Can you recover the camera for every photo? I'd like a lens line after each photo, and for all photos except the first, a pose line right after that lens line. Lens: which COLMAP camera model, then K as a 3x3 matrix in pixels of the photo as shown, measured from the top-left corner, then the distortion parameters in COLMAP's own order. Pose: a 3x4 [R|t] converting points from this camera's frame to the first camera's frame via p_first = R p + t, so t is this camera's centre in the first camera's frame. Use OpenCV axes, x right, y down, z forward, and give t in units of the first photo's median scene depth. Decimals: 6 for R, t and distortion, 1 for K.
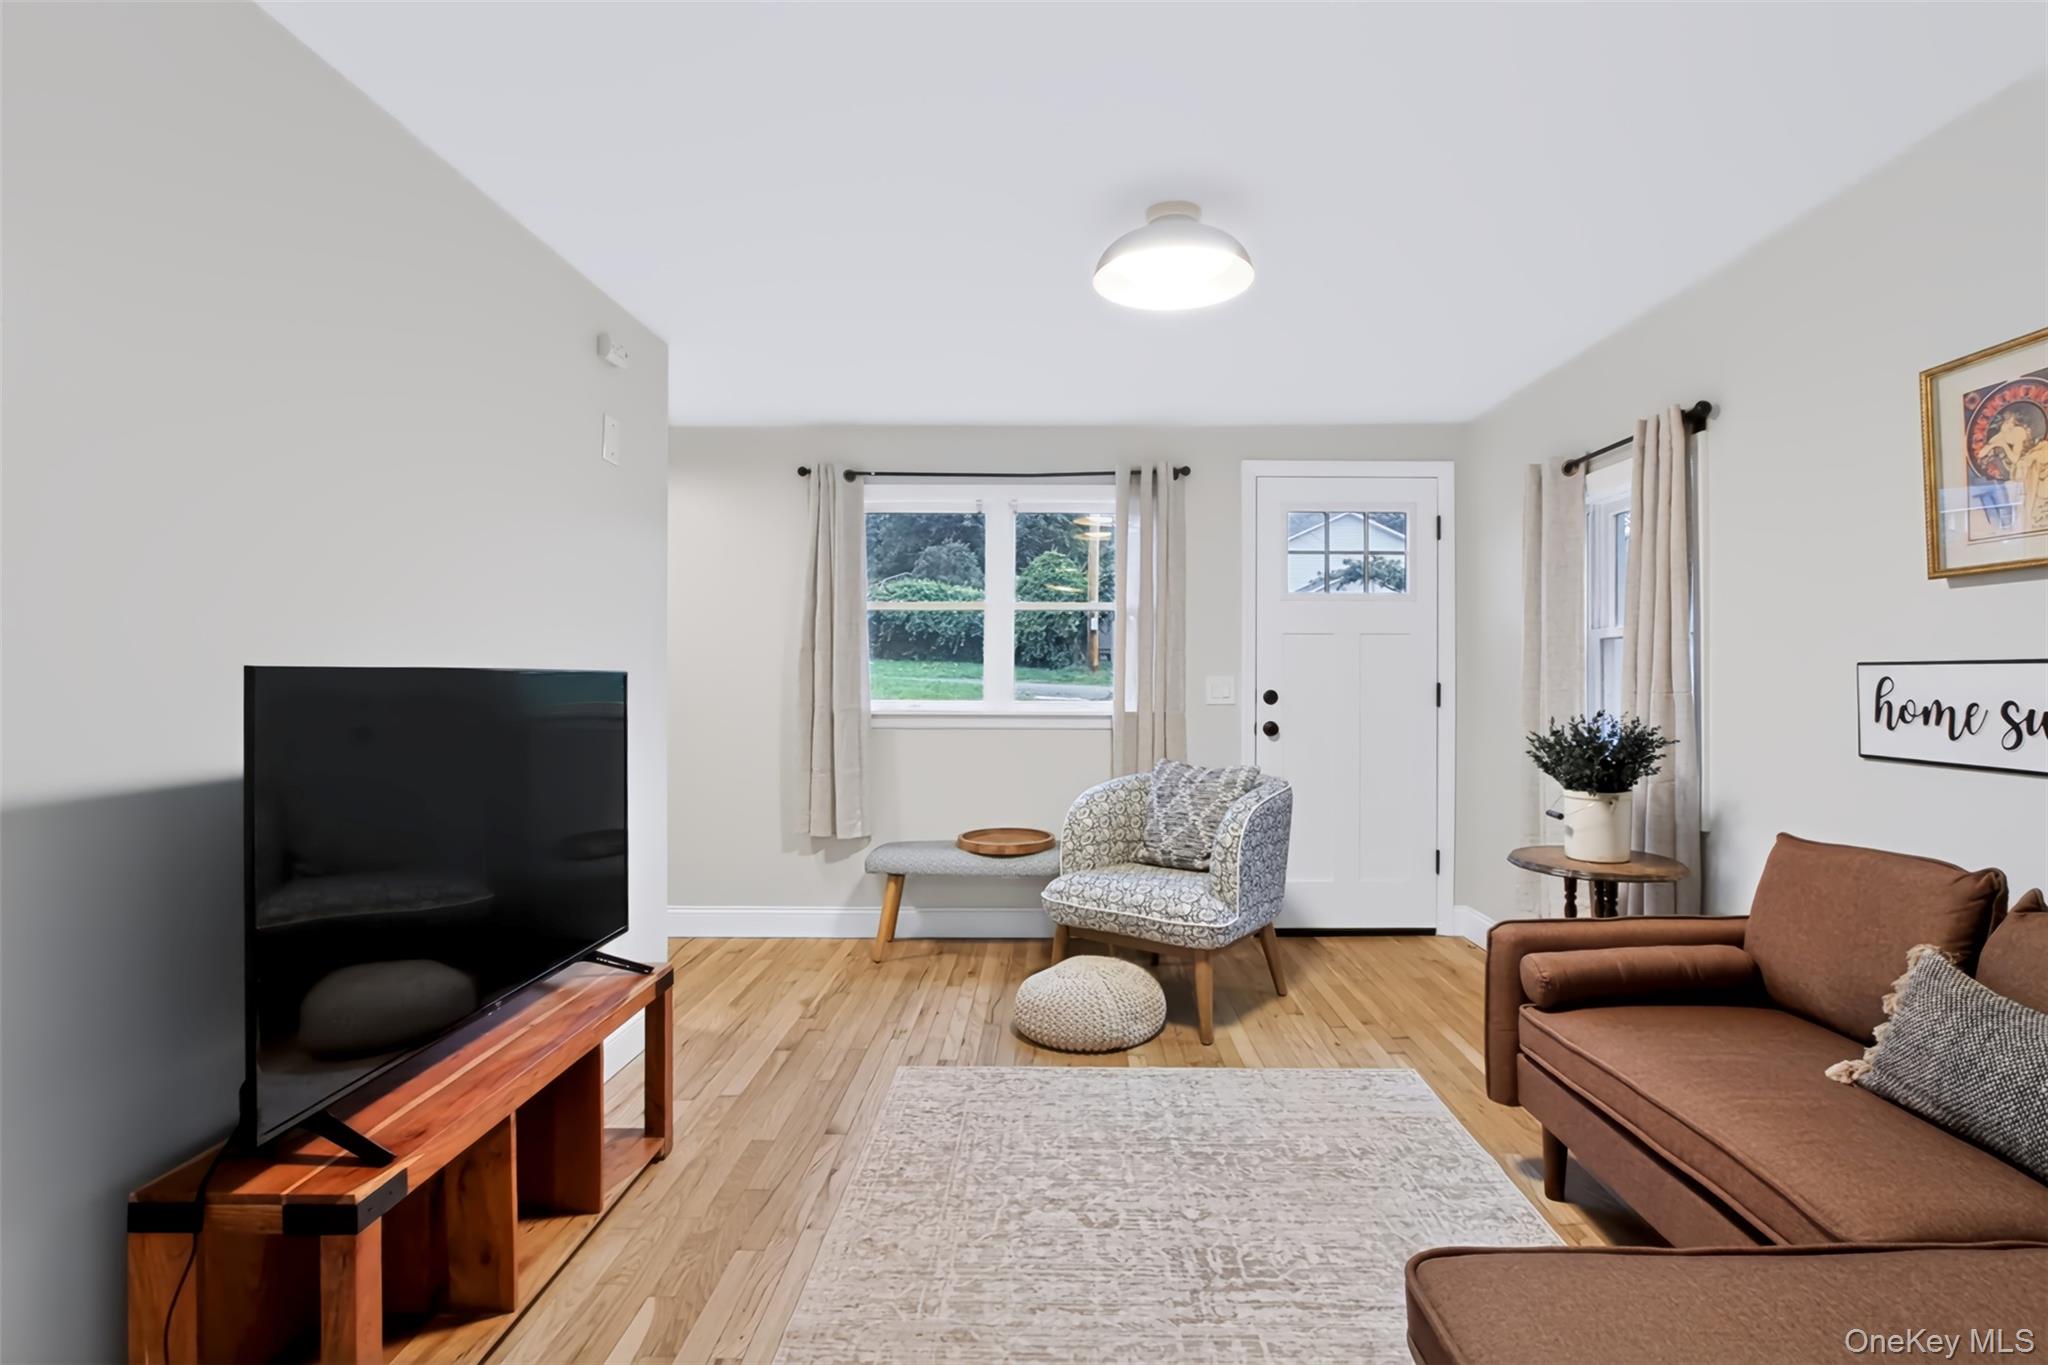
lens RADIAL K [[952.5, 0, 1062.9], [0, 952.5, 687.3], [0, 0, 1]] dist [-0.025654, 0.006768]
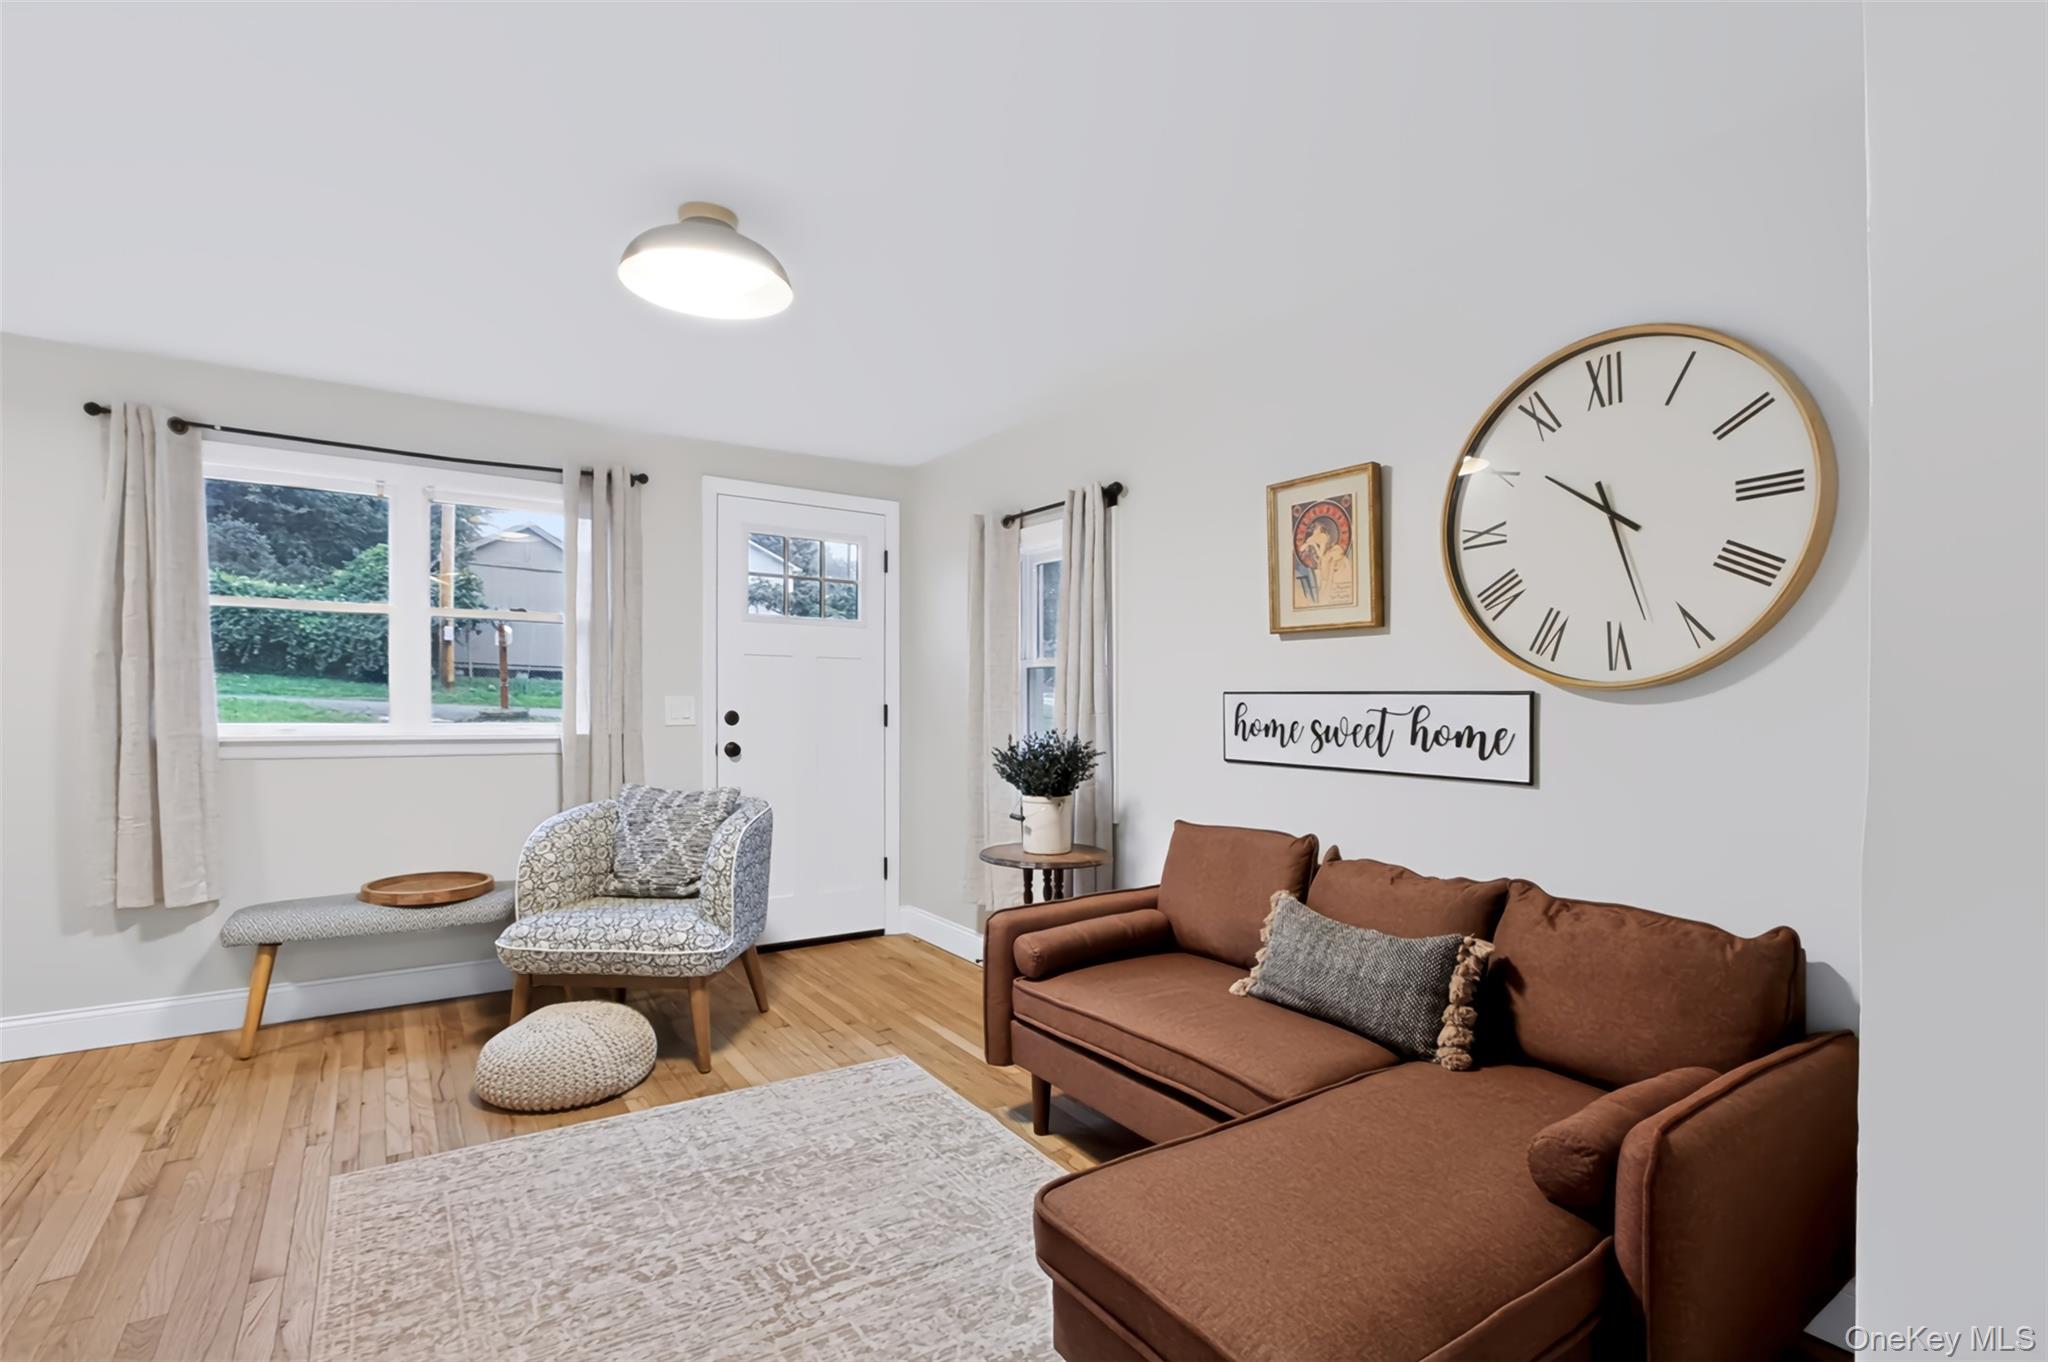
lens RADIAL K [[942.8, 0, 1024.8], [0, 942.8, 724.7], [0, 0, 1]] dist [-0.022148, 0.004488]
pose [[0.828401, -0.007362, 0.560087, -0.138505], [-0.003062, 0.999839, 0.017672, -0.001543], [-0.560127, -0.016354, 0.828245, 0.021387]]
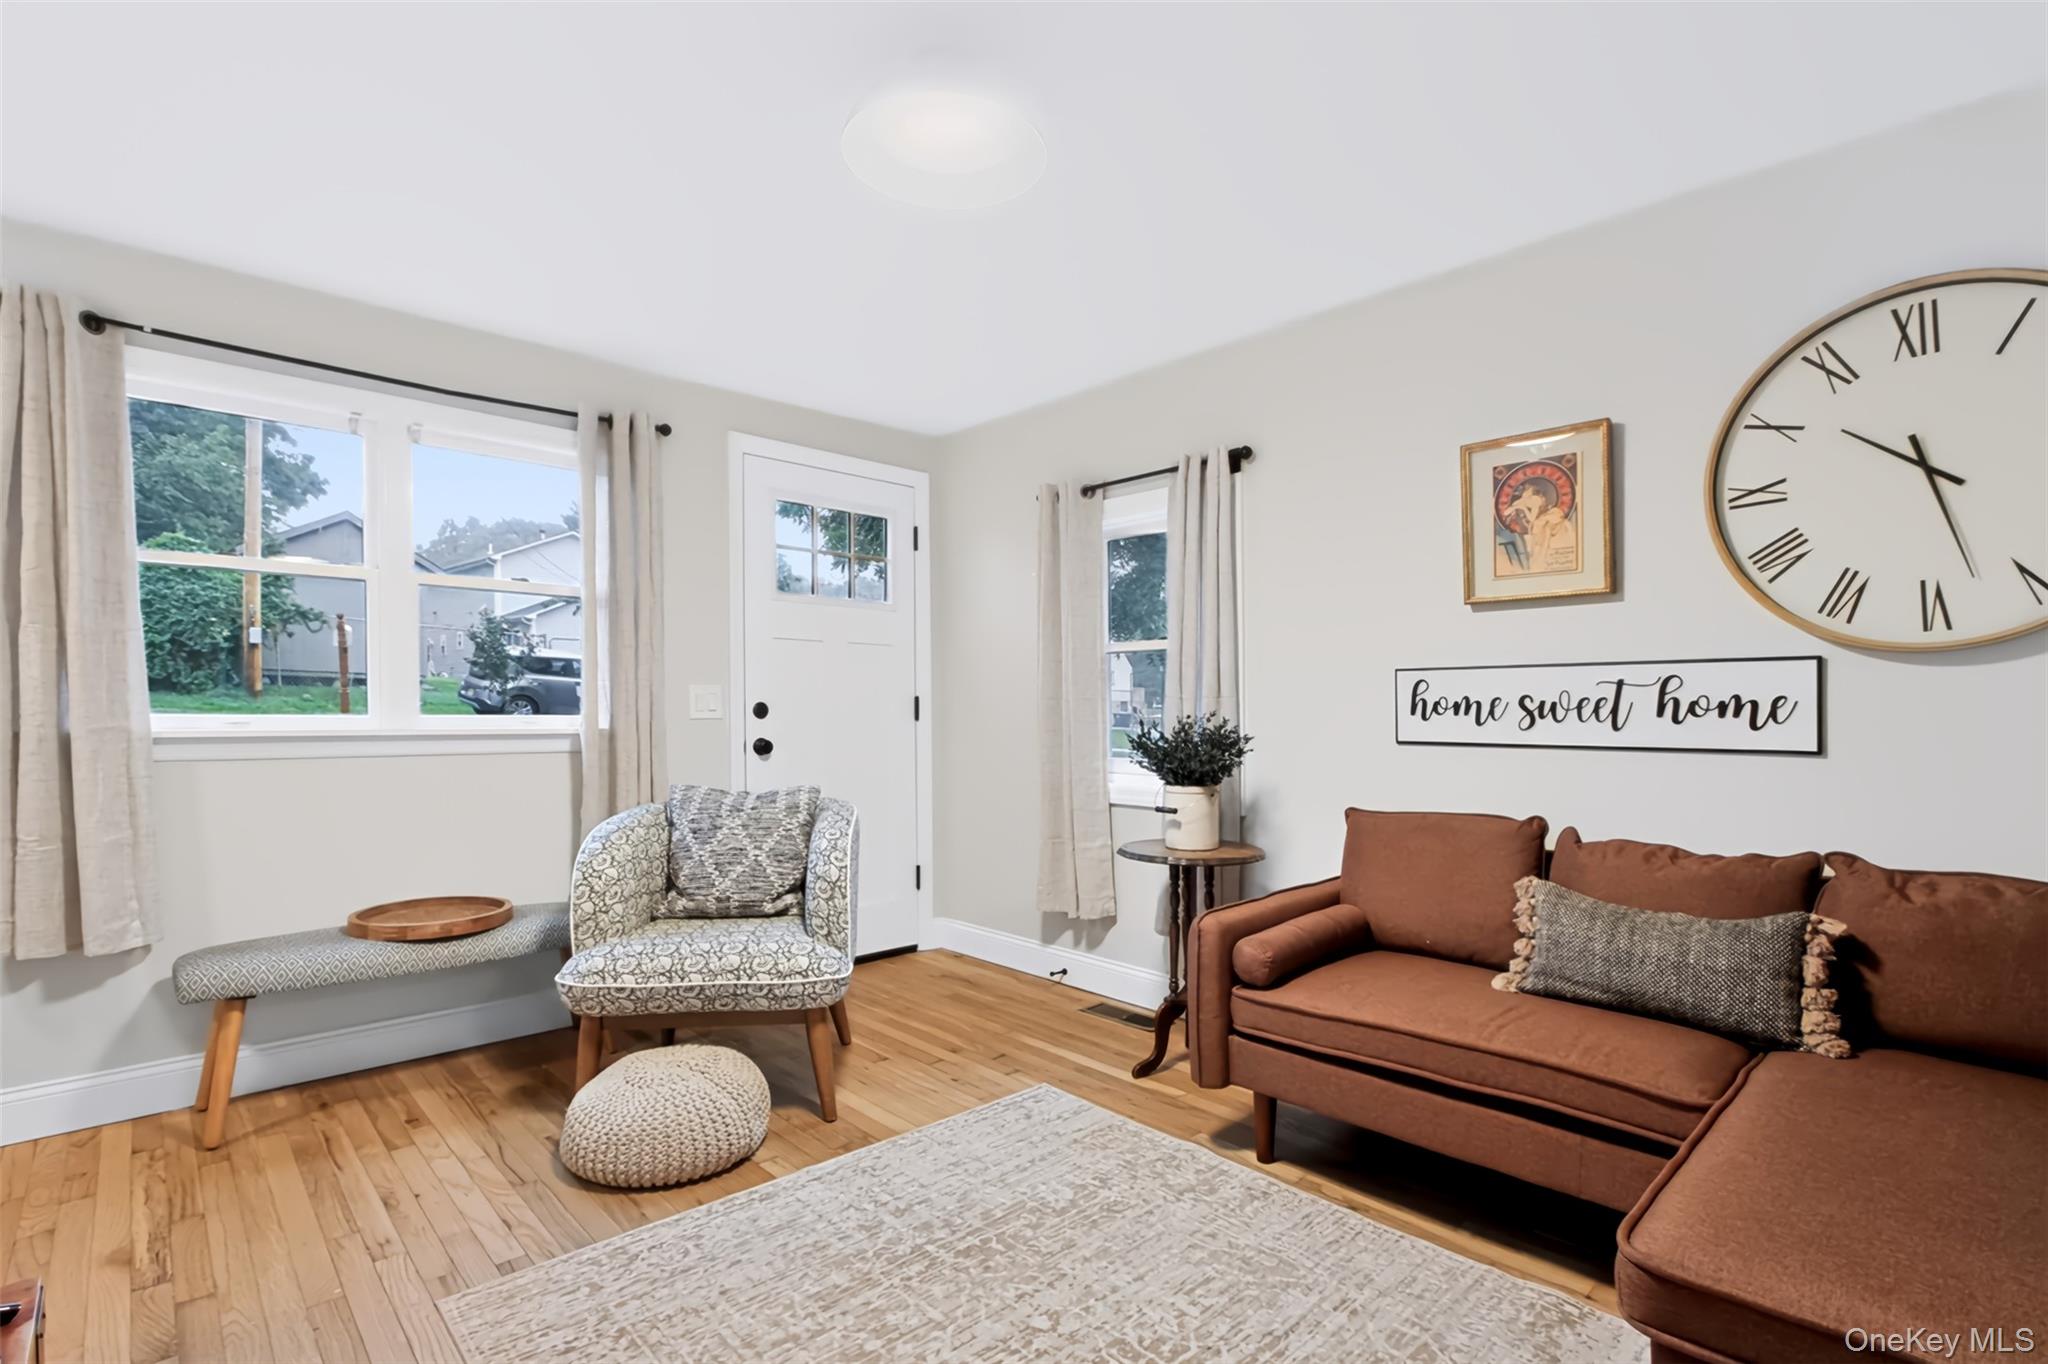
lens RADIAL K [[950.3, 0, 1036.1], [0, 950.3, 731.5], [0, 0, 1]] dist [-0.021876, 0.004854]
pose [[0.730528, -0.014482, 0.682730, -0.331530], [0.005411, 0.999866, 0.015420, 0.030784], [-0.682862, -0.007570, 0.730508, 0.336296]]
